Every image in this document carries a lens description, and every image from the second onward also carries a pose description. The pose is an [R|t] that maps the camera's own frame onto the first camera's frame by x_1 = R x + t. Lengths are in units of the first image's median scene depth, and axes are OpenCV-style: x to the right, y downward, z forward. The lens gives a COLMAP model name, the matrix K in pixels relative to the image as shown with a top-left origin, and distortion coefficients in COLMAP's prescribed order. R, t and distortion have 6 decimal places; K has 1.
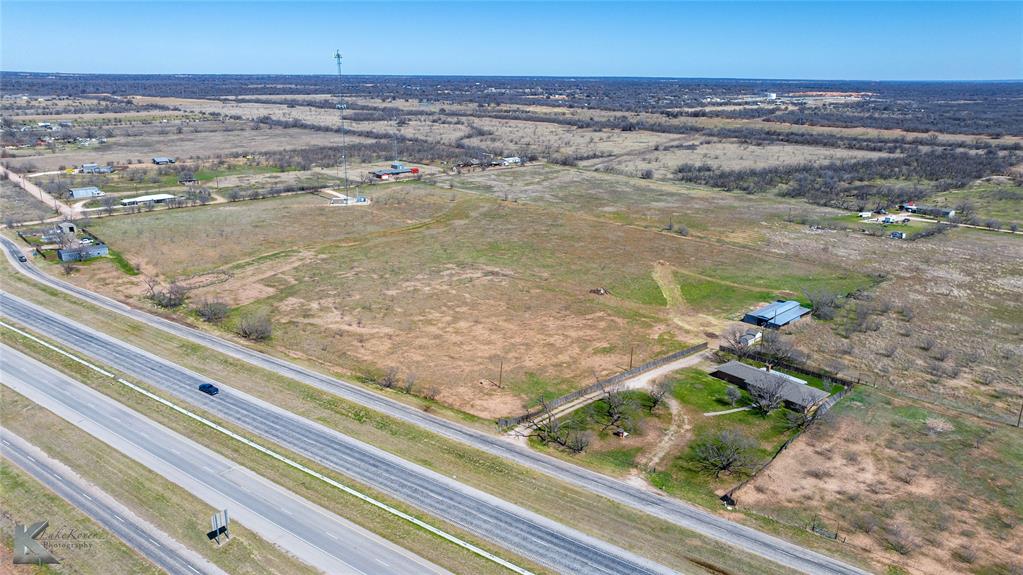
lens RADIAL K [[722.1, 0, 516.2], [0, 722.1, 287.7], [0, 0, 1]] dist [-0.014412, -0.000856]
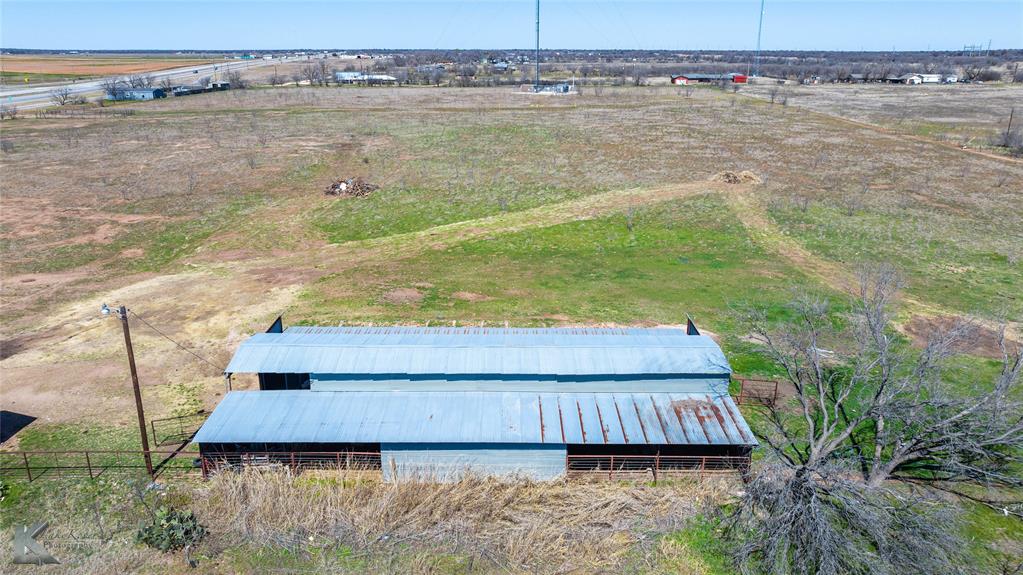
lens RADIAL K [[722.1, 0, 516.2], [0, 722.1, 287.7], [0, 0, 1]] dist [-0.014412, -0.000856]
pose [[0.713327, 0.211827, -0.668053, 0.474385], [-0.198985, 0.975215, 0.096753, 0.002476], [0.671990, 0.063916, 0.737797, 0.924677]]
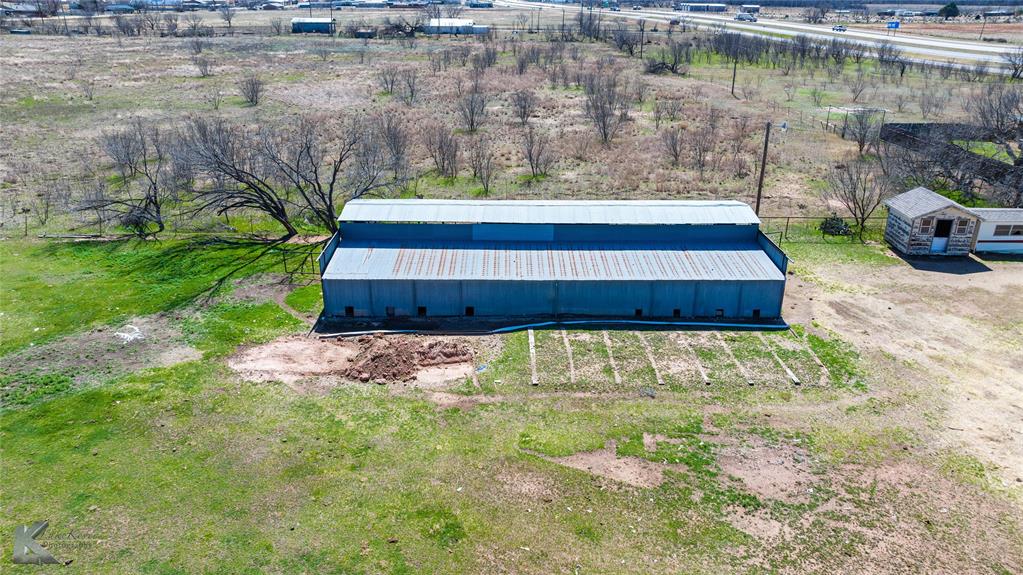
lens RADIAL K [[719.7, 0, 511.5], [0, 719.7, 287.5], [0, 0, 1]] dist [-0.005471, 0.000603]
pose [[-0.715956, -0.277495, 0.640628, 0.265614], [0.191486, 0.804372, 0.562423, -0.053252], [-0.671372, 0.525341, -0.522758, 1.133221]]
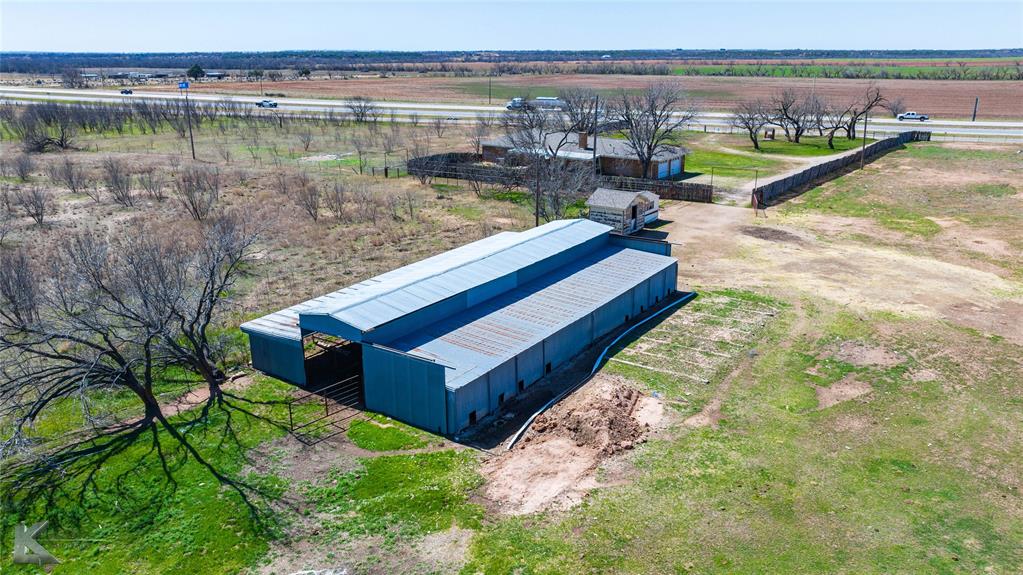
lens RADIAL K [[745.3, 0, 527.5], [0, 745.3, 288.4], [0, 0, 1]] dist [-0.006354, -0.000512]
pose [[-0.976526, 0.060290, -0.206792, 0.401812], [-0.066254, 0.829419, 0.554684, -0.061700], [0.204959, 0.555364, -0.805954, 1.173464]]
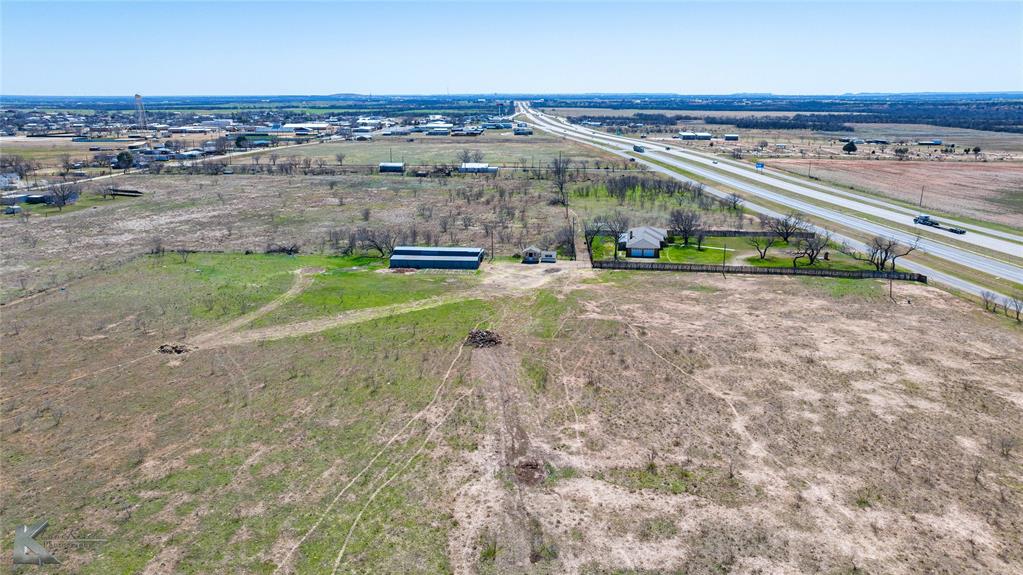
lens RADIAL K [[722.1, 0, 516.2], [0, 722.1, 287.7], [0, 0, 1]] dist [-0.014412, -0.000856]
pose [[-0.651498, -0.202118, 0.731231, -0.279579], [0.214046, 0.875728, 0.432765, -0.261446], [-0.727829, 0.438462, -0.527272, 1.408109]]
